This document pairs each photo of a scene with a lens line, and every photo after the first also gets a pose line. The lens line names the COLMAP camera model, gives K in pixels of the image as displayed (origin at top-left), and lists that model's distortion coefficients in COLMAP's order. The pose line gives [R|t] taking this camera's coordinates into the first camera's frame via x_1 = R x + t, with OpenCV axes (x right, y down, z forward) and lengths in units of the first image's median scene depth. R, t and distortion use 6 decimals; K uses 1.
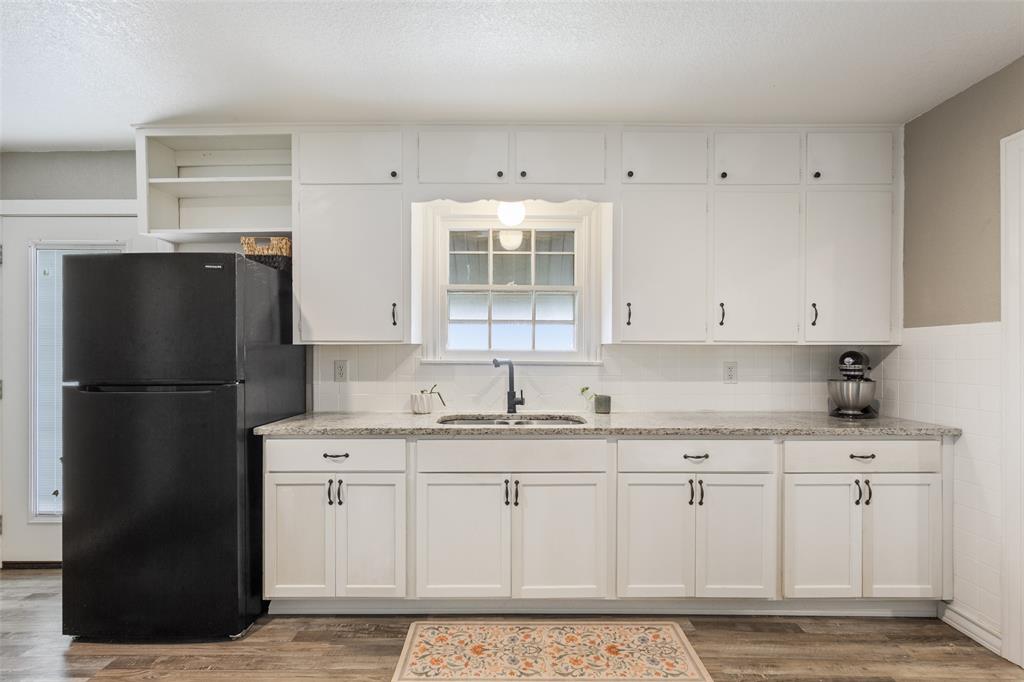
lens RADIAL K [[490.0, 0, 512.9], [0, 490.0, 351.5], [0, 0, 1]] dist [-0.000984, 0.000304]
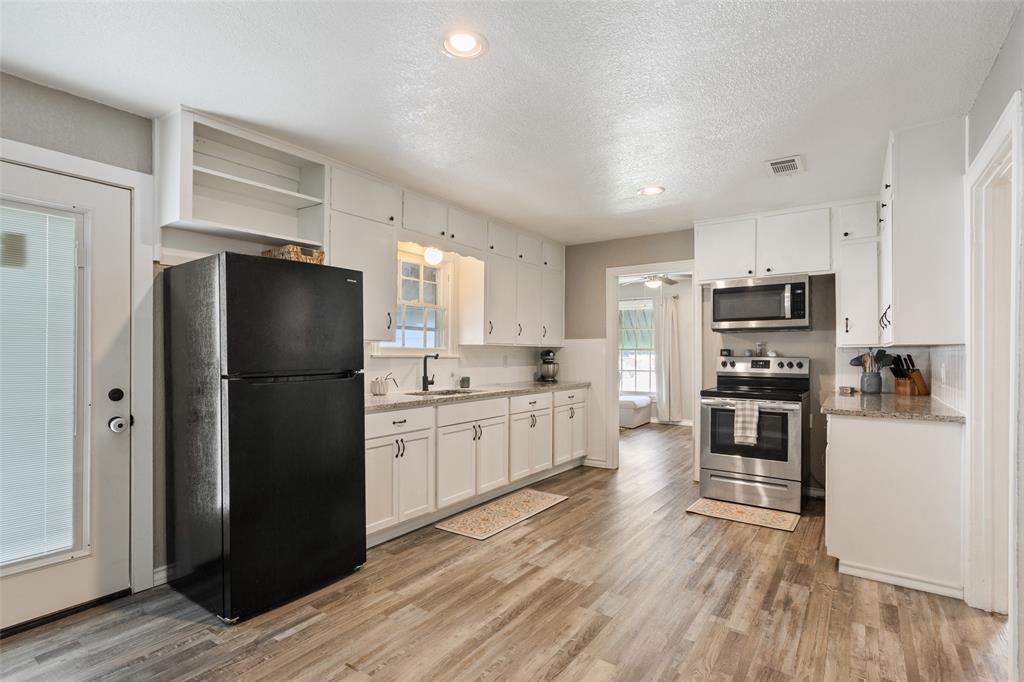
lens RADIAL K [[490.0, 0, 513.7], [0, 490.0, 351.0], [0, 0, 1]] dist [-0.000984, 0.000304]
pose [[0.574281, 0.003716, 0.818650, -1.224395], [-0.006556, 0.999979, 0.000060, 0.005729], [-0.818632, -0.005401, 0.574293, -0.067419]]
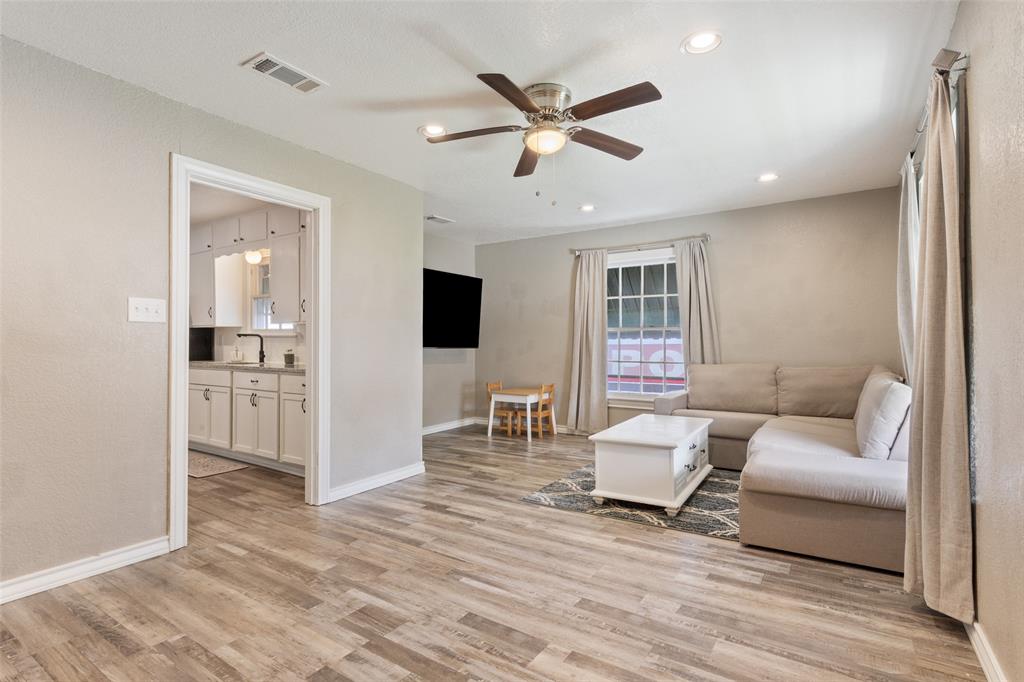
lens RADIAL K [[490.0, 0, 508.6], [0, 490.0, 342.8], [0, 0, 1]] dist [-0.000984, 0.000304]
pose [[0.831228, -0.001451, -0.555930, 2.173621], [0.001461, 0.999999, -0.000425, 0.060026], [0.555930, -0.000460, 0.831229, -0.048700]]
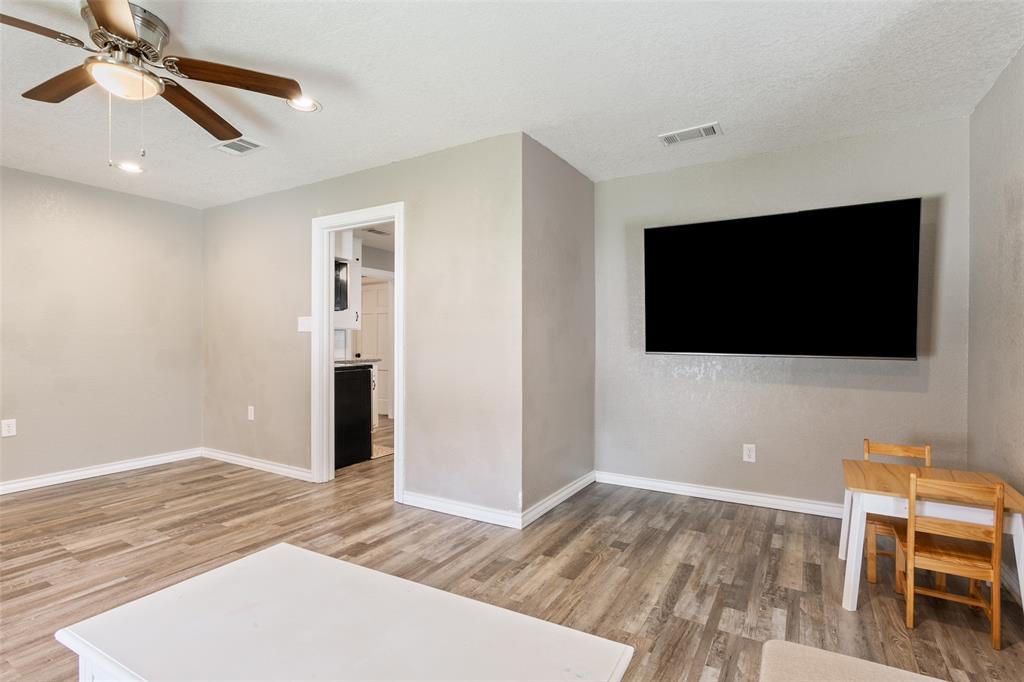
lens RADIAL K [[490.0, 0, 522.4], [0, 490.0, 338.0], [0, 0, 1]] dist [-0.000984, 0.000304]
pose [[-0.501053, -0.002605, -0.865413, 2.017105], [-0.000496, 0.999996, -0.002723, 0.040214], [0.865416, -0.000935, -0.501052, 1.914748]]
